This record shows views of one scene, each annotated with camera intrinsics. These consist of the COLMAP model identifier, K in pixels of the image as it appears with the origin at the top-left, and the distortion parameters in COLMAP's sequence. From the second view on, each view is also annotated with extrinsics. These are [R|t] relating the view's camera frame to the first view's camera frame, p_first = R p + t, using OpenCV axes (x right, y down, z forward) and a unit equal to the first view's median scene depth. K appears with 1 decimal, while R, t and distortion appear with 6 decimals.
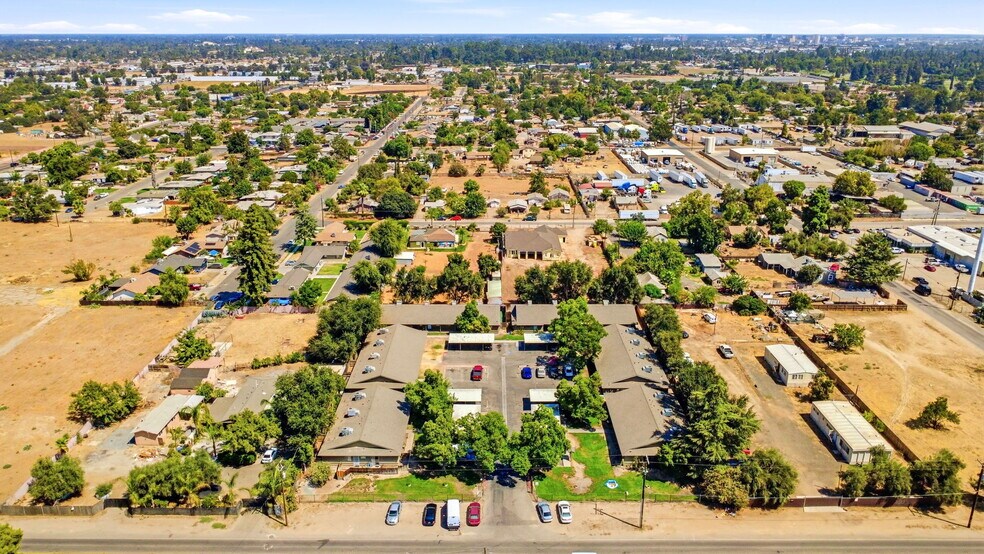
lens RADIAL K [[710.2, 0, 492.0], [0, 710.2, 277.0], [0, 0, 1]] dist [-0.008370, 0.008679]
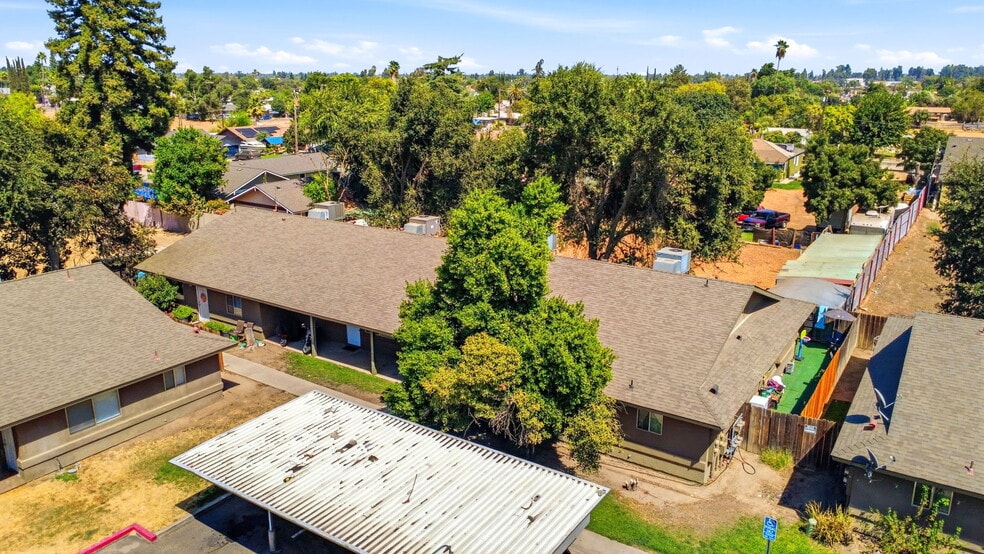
lens RADIAL K [[710.2, 0, 492.0], [0, 710.2, 277.0], [0, 0, 1]] dist [-0.008370, 0.008679]
pose [[0.838122, 0.150658, -0.524266, 0.040989], [-0.183010, 0.983059, -0.010070, 0.056958], [0.513867, 0.104386, 0.851495, 0.968902]]
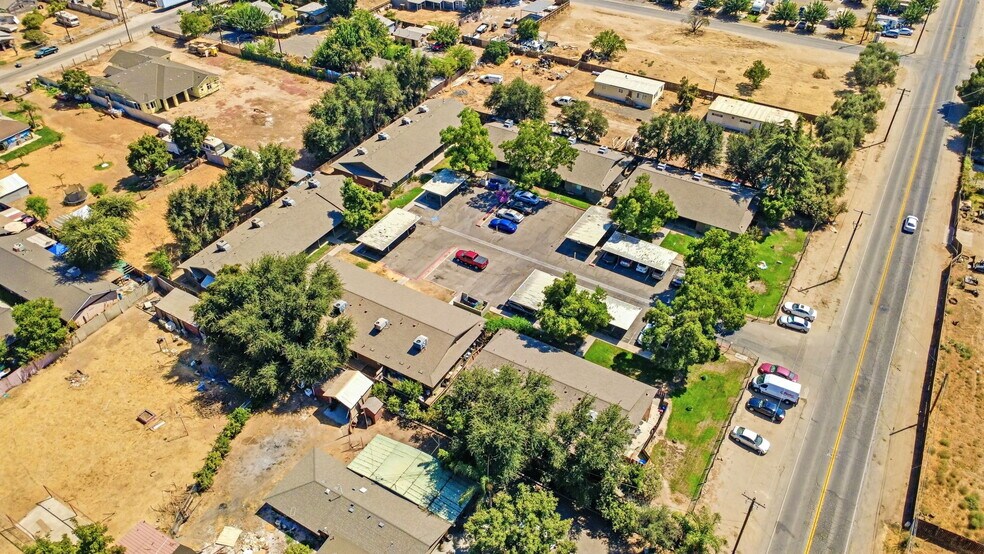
lens RADIAL K [[710.2, 0, 492.0], [0, 710.2, 277.0], [0, 0, 1]] dist [-0.008370, 0.008679]
pose [[0.513240, -0.548022, 0.660497, -0.484172], [0.282407, 0.834571, 0.473009, -0.181578], [-0.810451, -0.056239, 0.583101, 0.548006]]
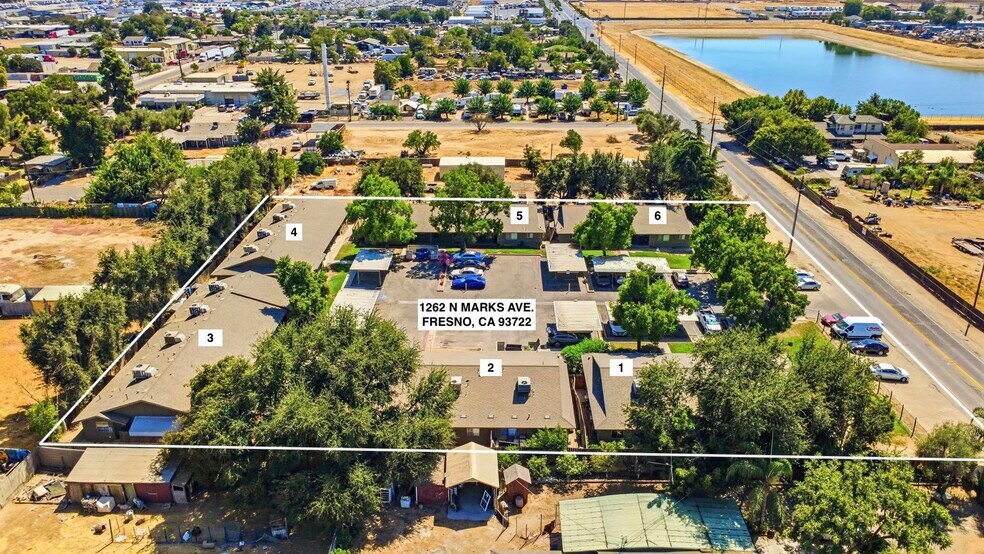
lens RADIAL K [[715.2, 0, 493.8], [0, 715.2, 280.8], [0, 0, 1]] dist [-0.002631, -0.000918]
pose [[0.016764, -0.408497, 0.912605, -0.530780], [0.327053, 0.864765, 0.381075, -0.105076], [-0.944857, 0.292082, 0.148097, 0.864707]]
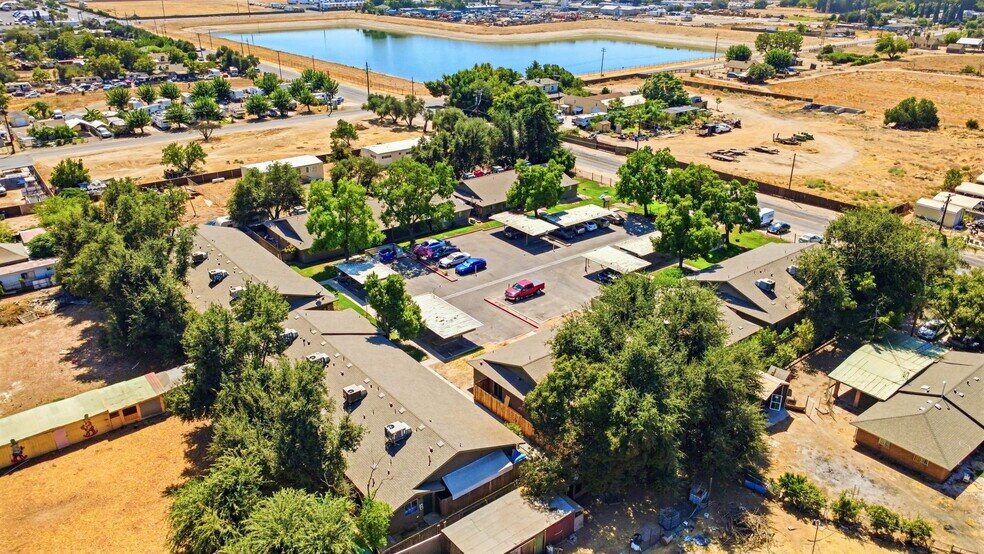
lens RADIAL K [[710.2, 0, 492.0], [0, 710.2, 277.0], [0, 0, 1]] dist [-0.008370, 0.008679]
pose [[-0.617083, -0.322888, 0.717602, -0.408877], [0.254164, 0.781273, 0.570099, -0.209117], [-0.744721, 0.534187, -0.400043, 1.220892]]
